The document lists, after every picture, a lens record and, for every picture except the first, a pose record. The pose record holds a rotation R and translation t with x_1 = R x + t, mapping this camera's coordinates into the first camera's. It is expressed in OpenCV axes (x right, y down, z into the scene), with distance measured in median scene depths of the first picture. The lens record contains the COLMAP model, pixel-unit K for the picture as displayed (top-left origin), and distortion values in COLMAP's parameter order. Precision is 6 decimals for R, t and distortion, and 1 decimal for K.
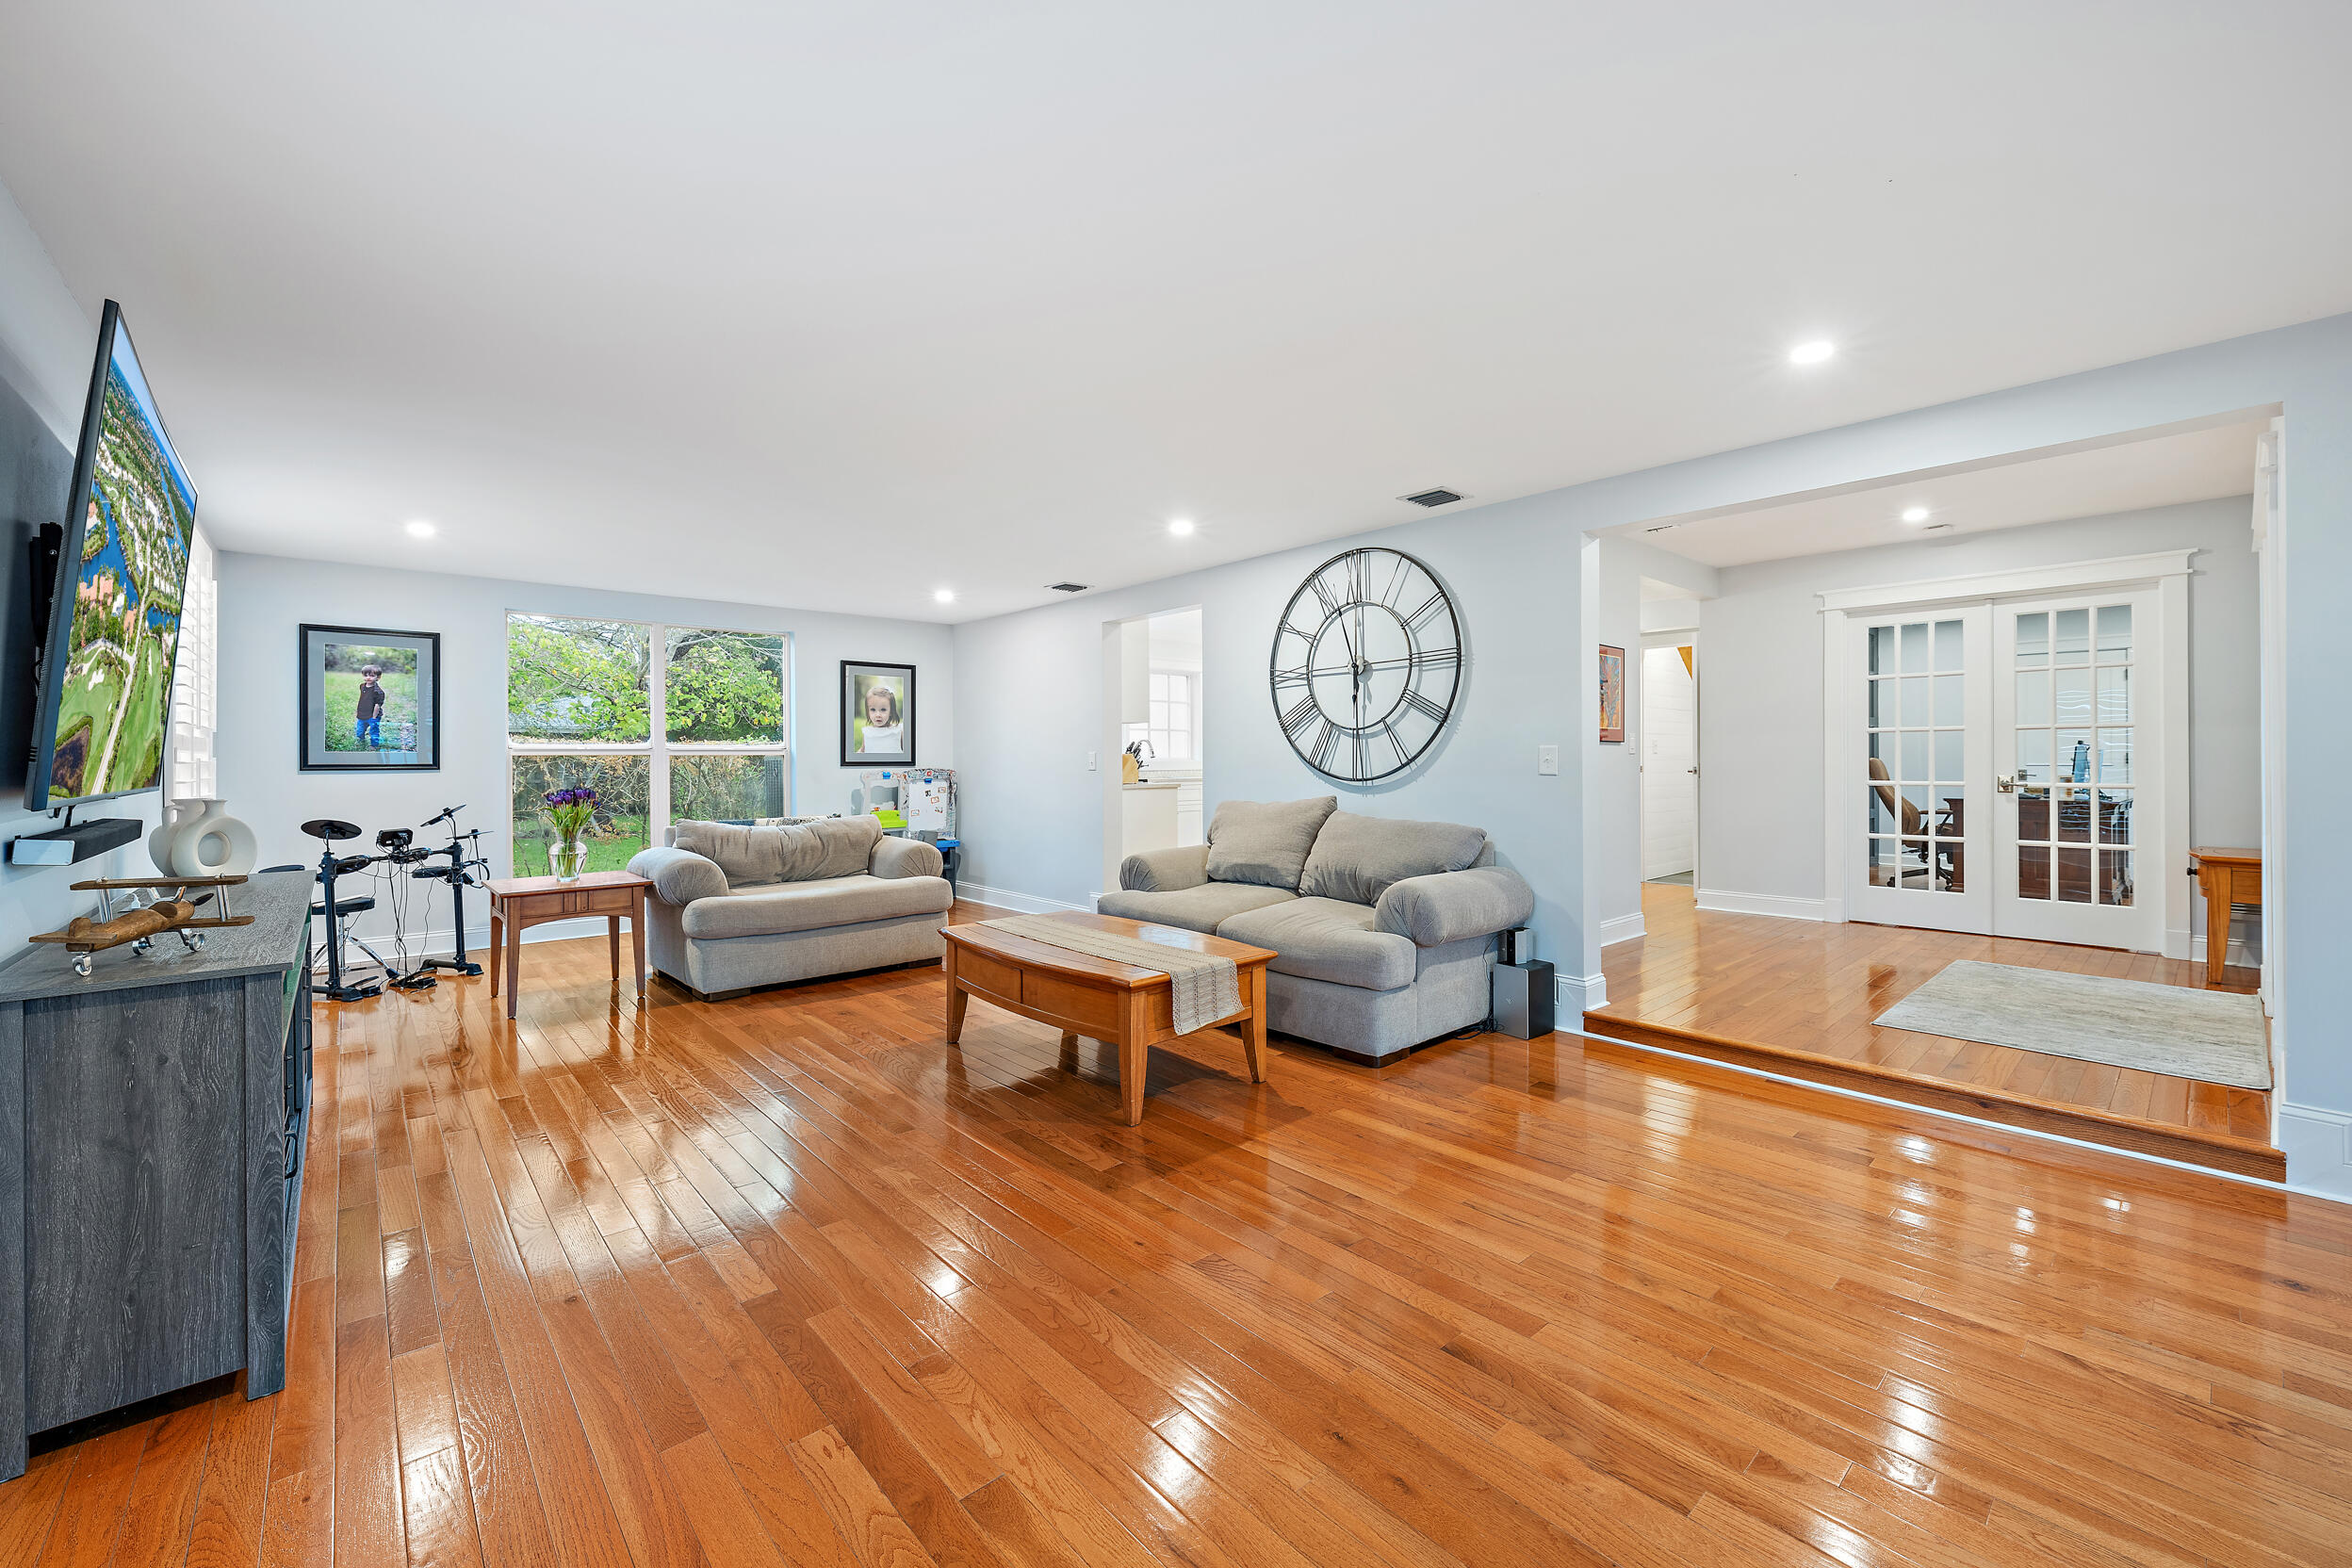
lens RADIAL K [[928.4, 0, 1171.7], [0, 928.4, 774.8], [0, 0, 1]] dist [-0.002870, -0.000113]
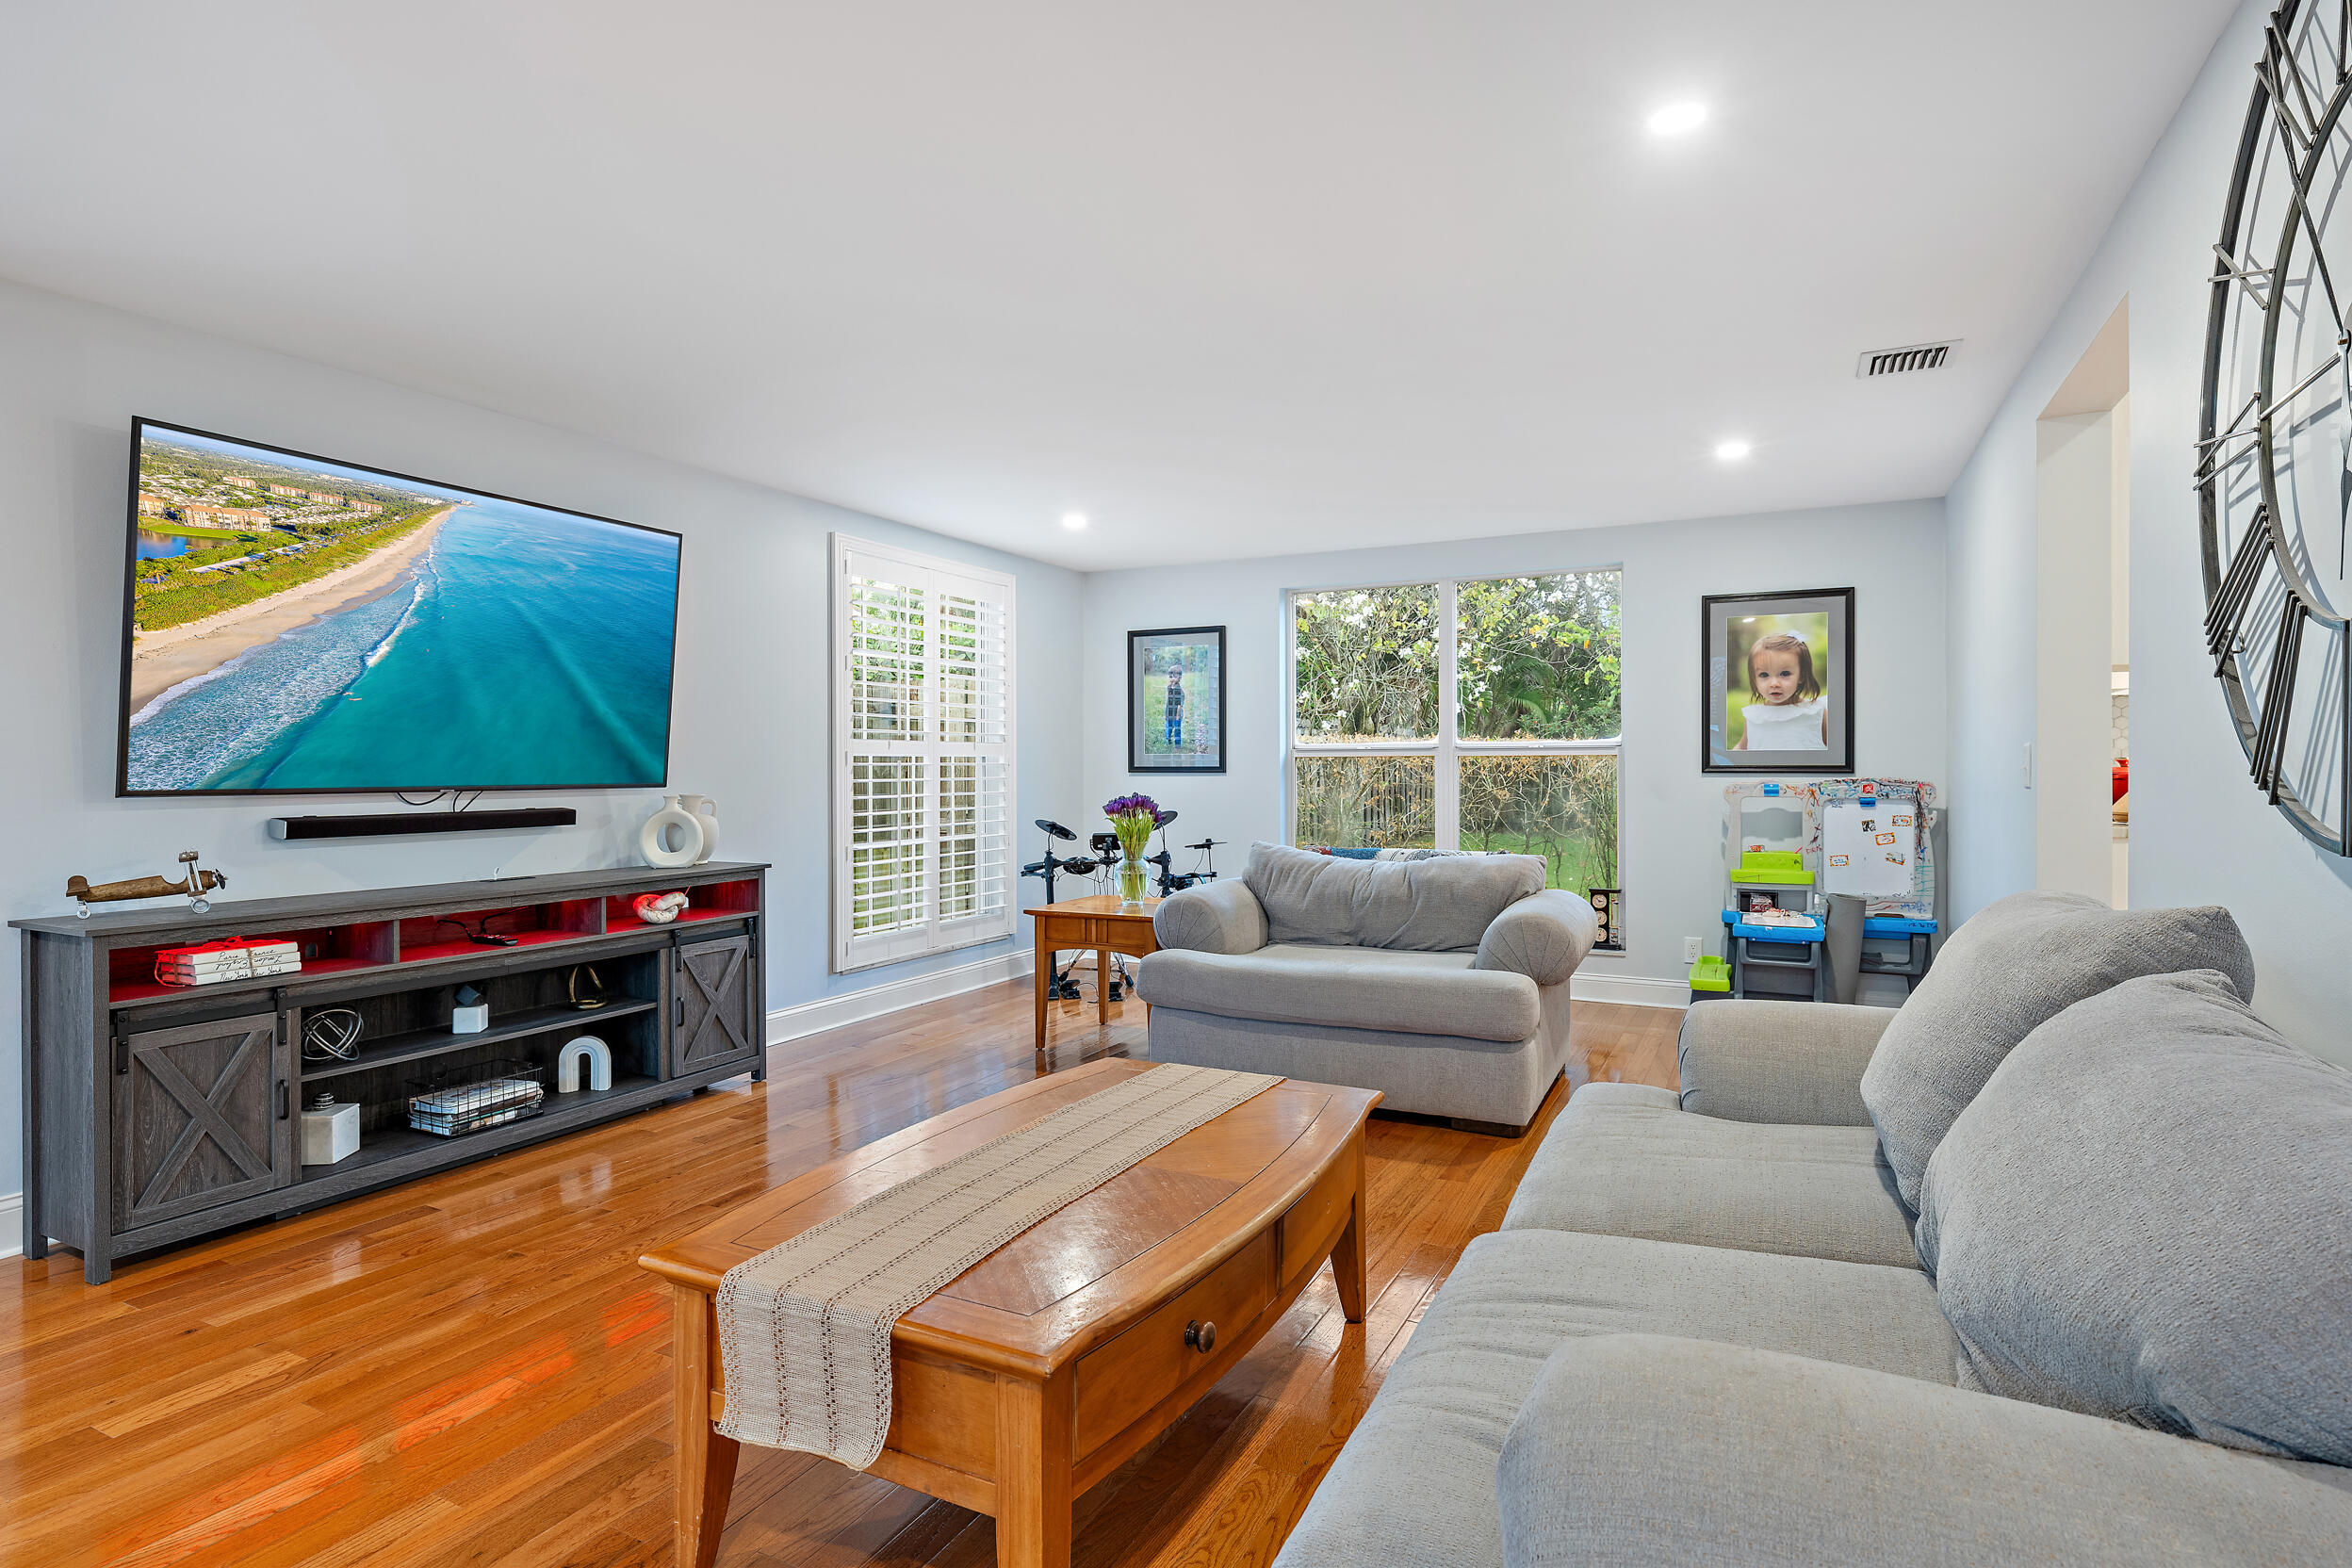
lens RADIAL K [[1183.7, 0, 1173.3], [0, 1183.7, 786.1], [0, 0, 1]] dist [0.004339, 0.001806]
pose [[0.379103, 0.018864, -0.925162, 0.222429], [-0.015454, 0.999782, 0.014053, -0.006151], [0.925225, 0.008970, 0.379312, 0.389363]]
